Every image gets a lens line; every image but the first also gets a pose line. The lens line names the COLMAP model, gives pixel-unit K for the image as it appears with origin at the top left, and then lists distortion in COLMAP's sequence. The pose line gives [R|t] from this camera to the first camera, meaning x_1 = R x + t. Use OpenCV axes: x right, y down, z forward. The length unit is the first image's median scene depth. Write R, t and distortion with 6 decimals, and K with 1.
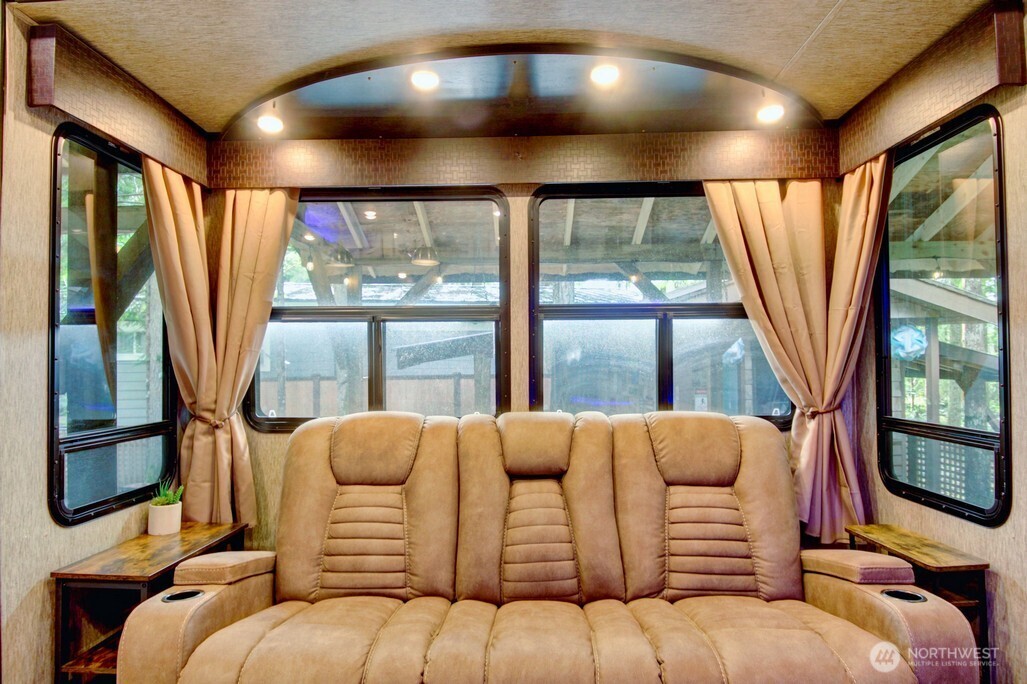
lens RADIAL K [[596.7, 0, 513.5], [0, 596.7, 342.0], [0, 0, 1]] dist [0.002188, 0.000079]
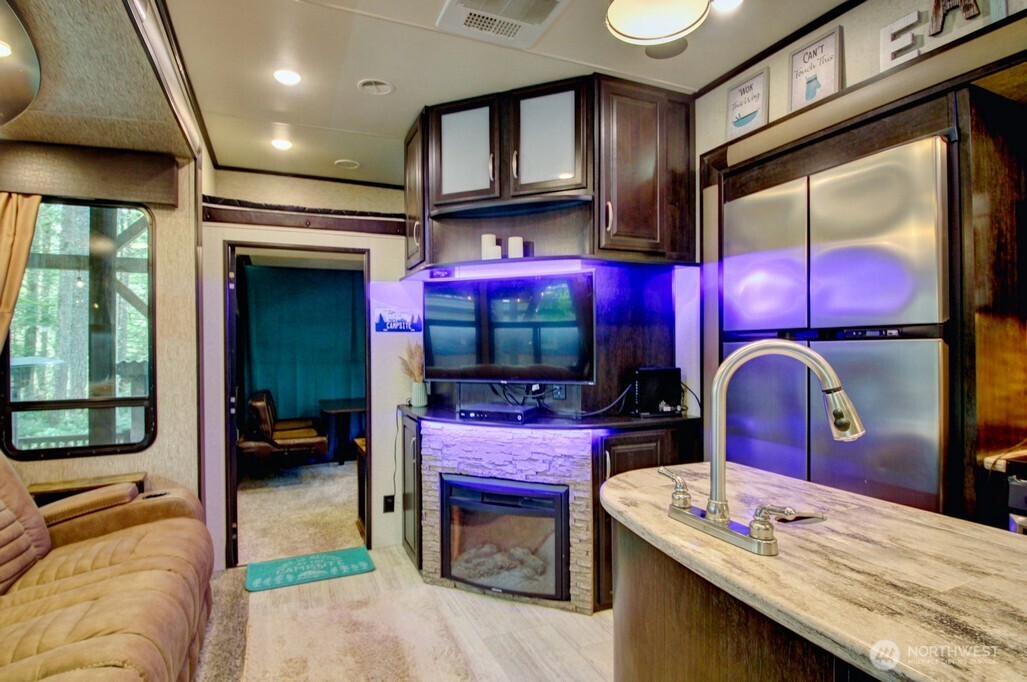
lens RADIAL K [[528.2, 0, 513.5], [0, 528.2, 341.0], [0, 0, 1]] dist [0.021141, -0.025581]
pose [[-0.439038, 0.019118, 0.898265, -0.811428], [-0.007051, 0.999669, -0.024722, 0.018162], [-0.898441, -0.017187, -0.438759, 0.555193]]
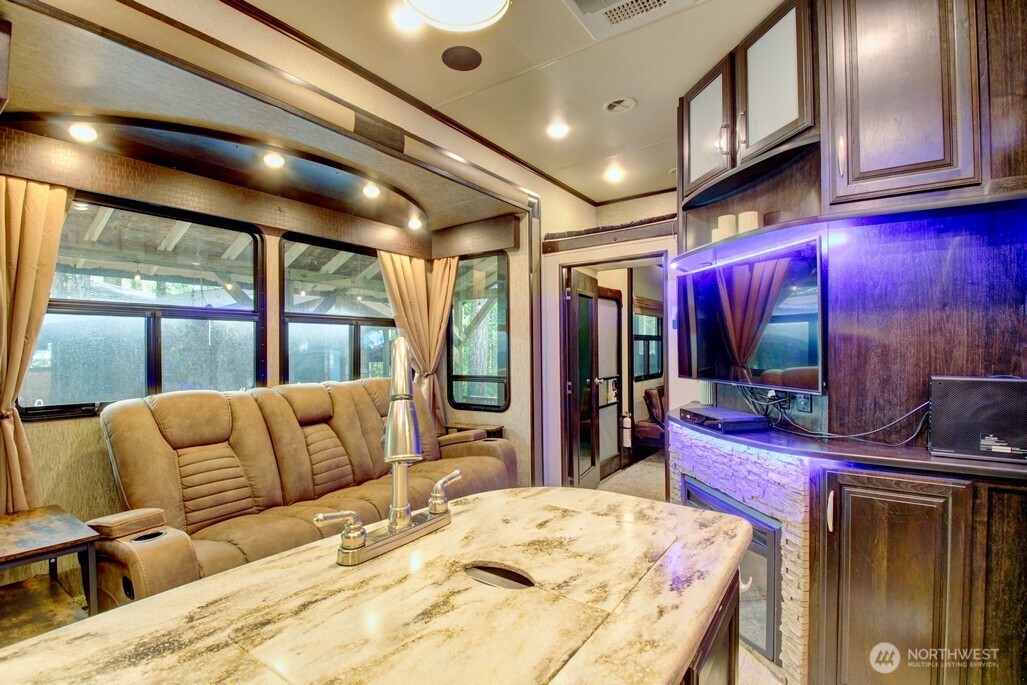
lens RADIAL K [[480.6, 0, 503.9], [0, 480.6, 346.5], [0, 0, 1]] dist [0.000827, -0.019062]
pose [[0.547048, 0.003807, 0.837093, -0.753895], [-0.013941, 0.999892, 0.004563, 0.009961], [-0.836985, -0.014166, 0.547042, -0.120973]]
